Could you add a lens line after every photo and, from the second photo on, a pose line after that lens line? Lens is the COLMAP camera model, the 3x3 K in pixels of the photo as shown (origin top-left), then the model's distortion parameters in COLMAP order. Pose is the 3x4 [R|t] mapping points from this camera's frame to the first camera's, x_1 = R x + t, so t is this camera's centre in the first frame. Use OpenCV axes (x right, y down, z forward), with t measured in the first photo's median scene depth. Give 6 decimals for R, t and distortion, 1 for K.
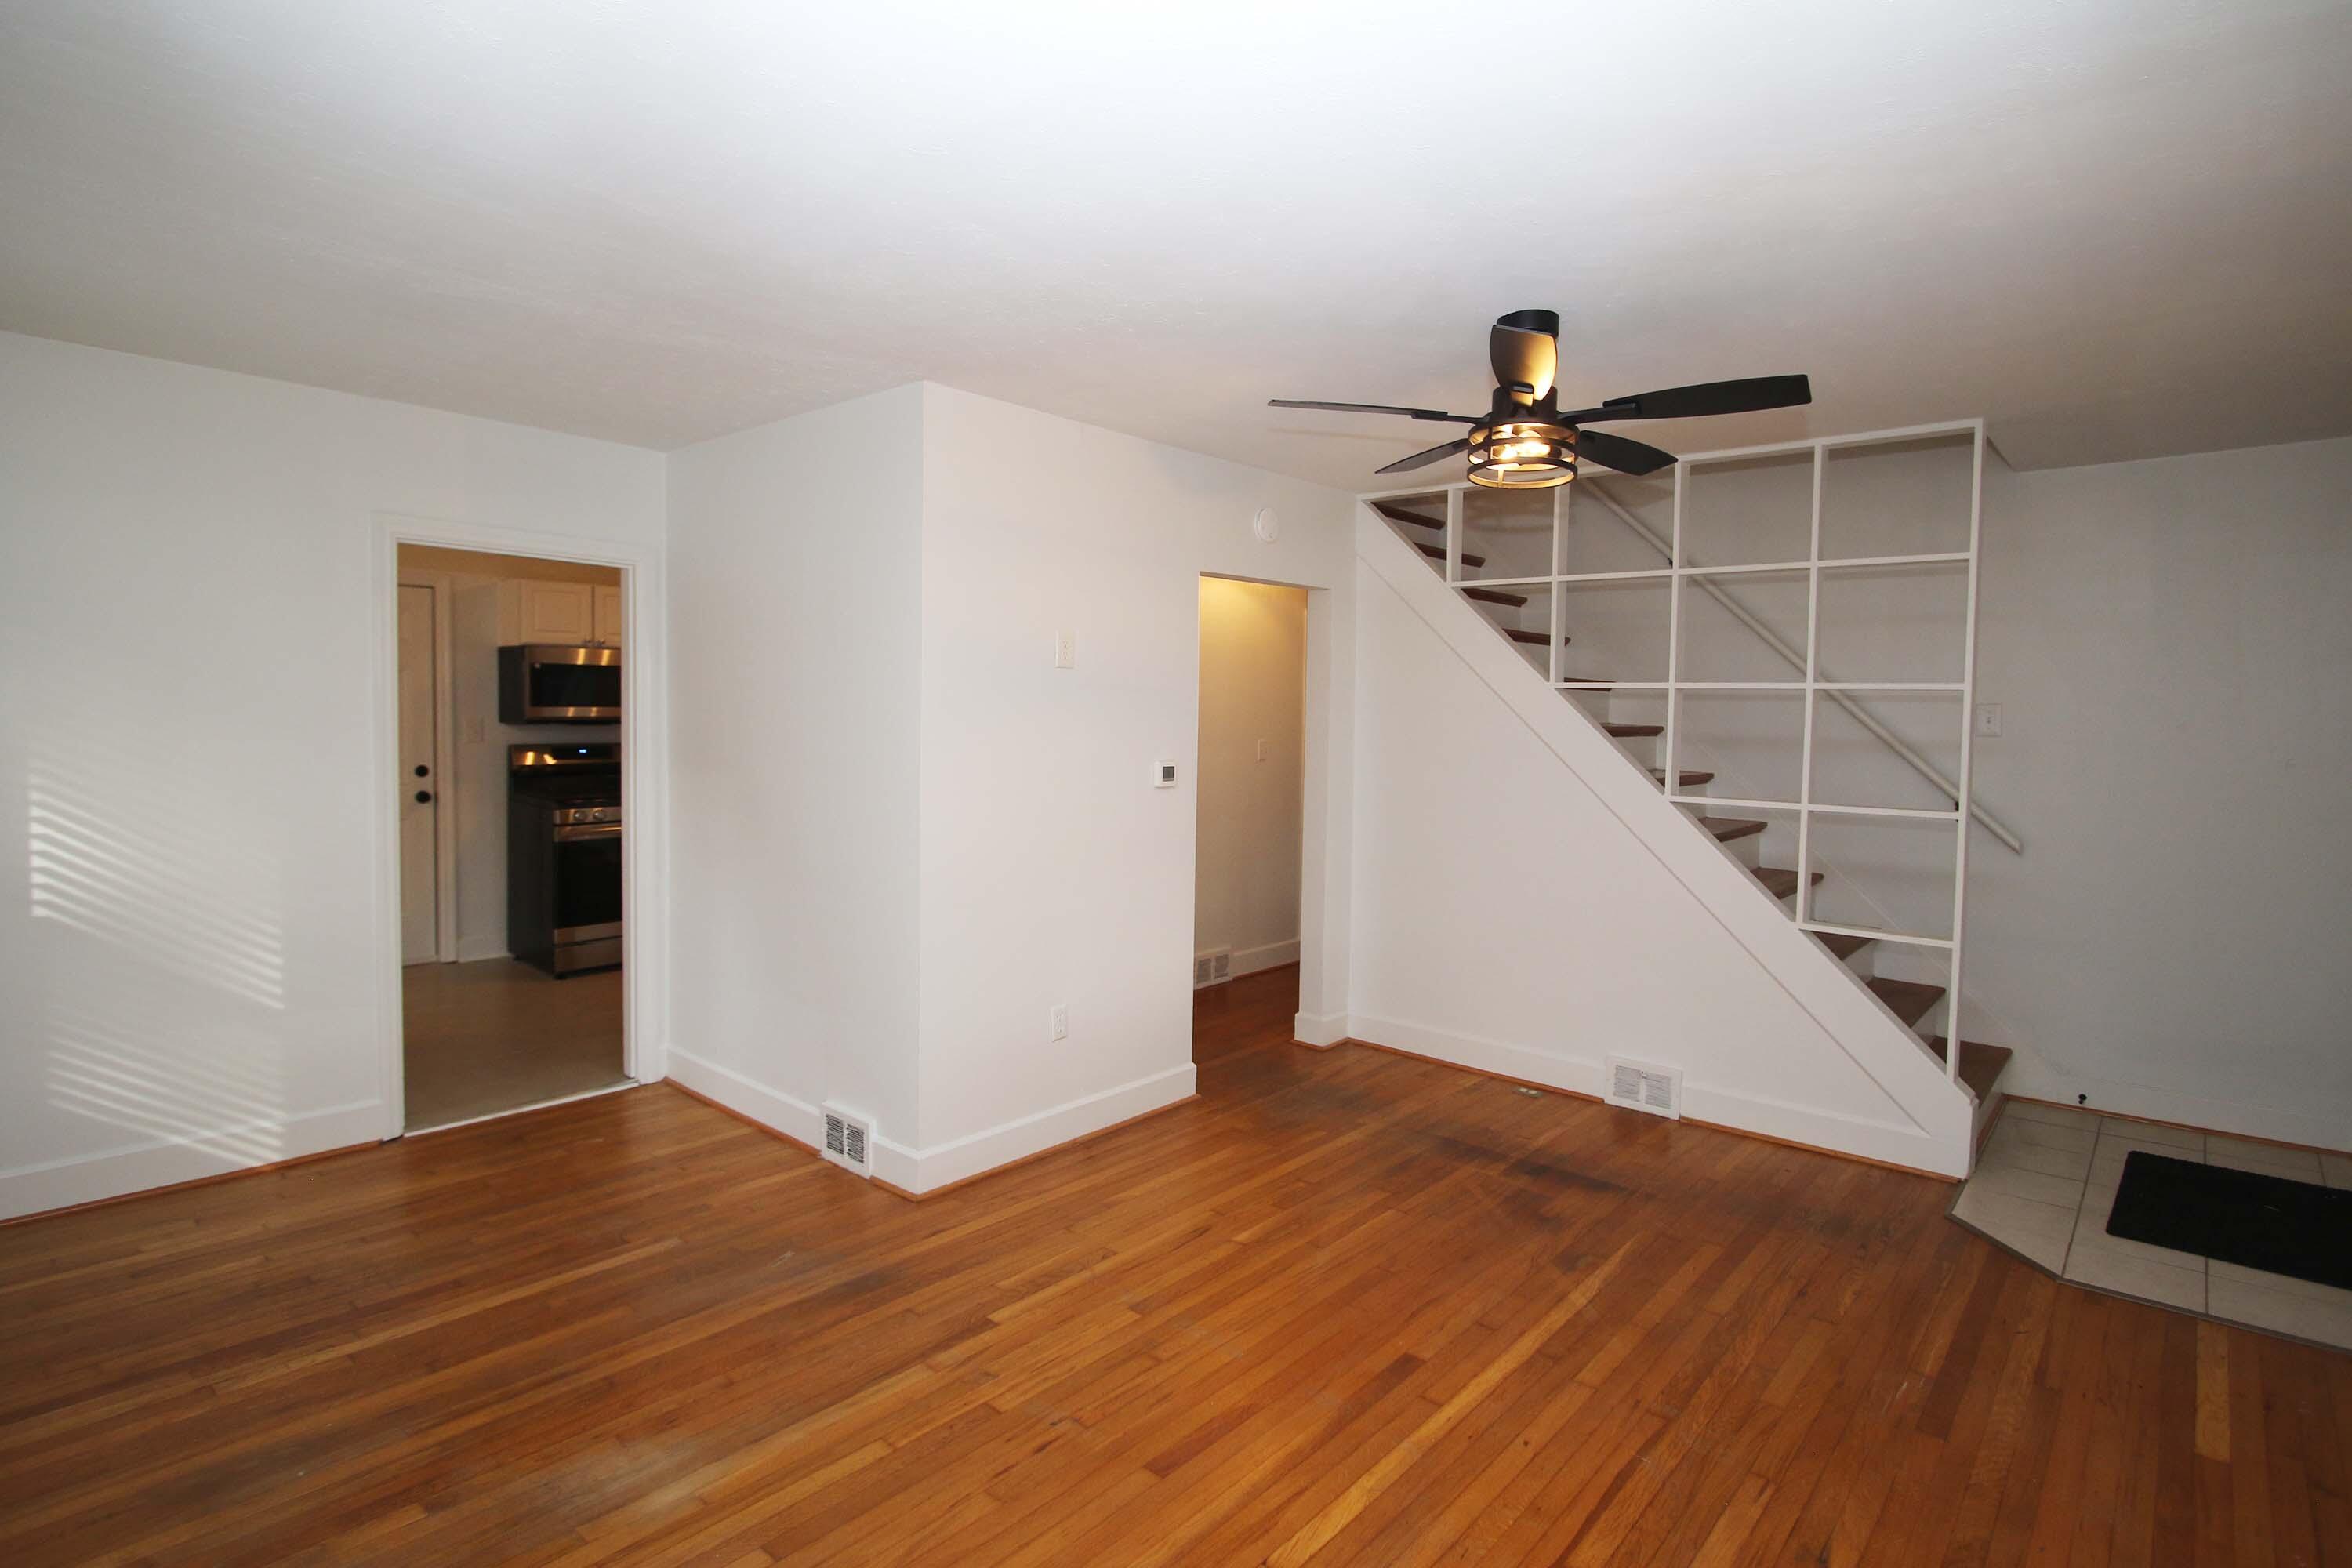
lens RADIAL K [[1205.7, 0, 1186.2], [0, 1205.7, 768.7], [0, 0, 1]] dist [-0.000261, 0.000481]
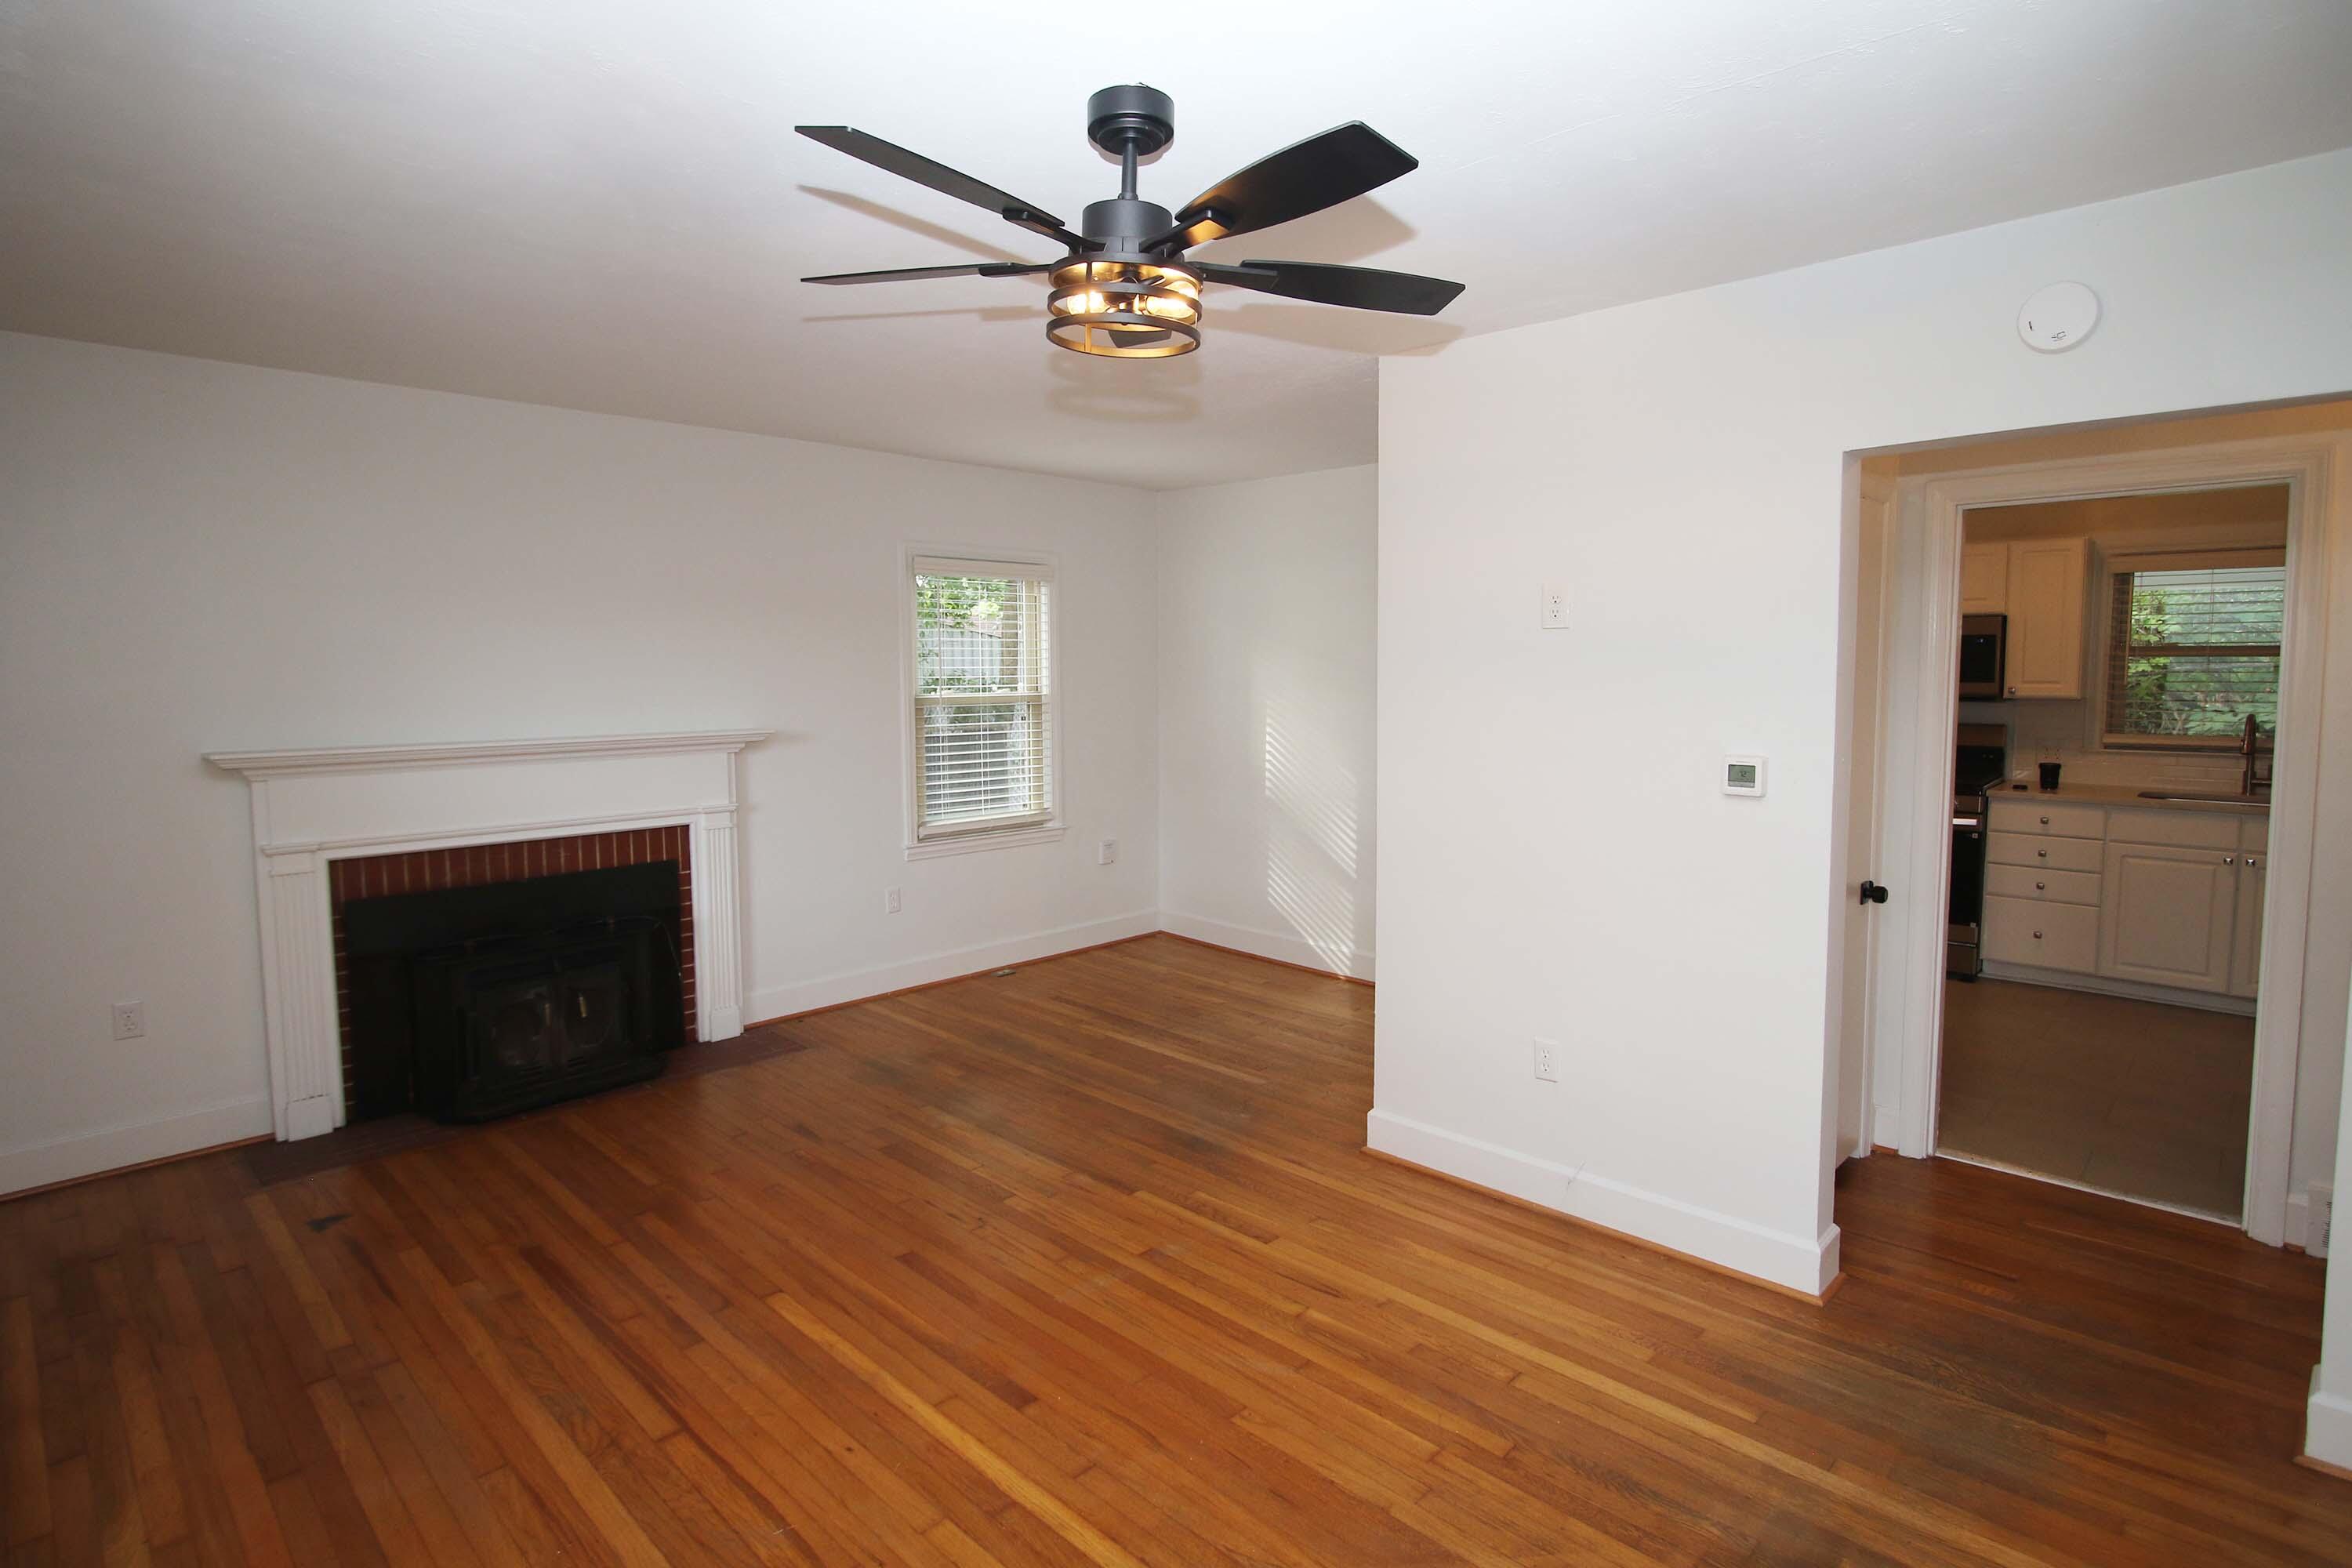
lens RADIAL K [[1205.7, 0, 1186.2], [0, 1205.7, 768.7], [0, 0, 1]] dist [-0.000261, 0.000481]
pose [[-0.077837, 0.060846, -0.995108, 1.022037], [-0.045590, 0.996875, 0.064520, -0.044004], [0.995923, 0.050389, -0.074820, 1.136930]]
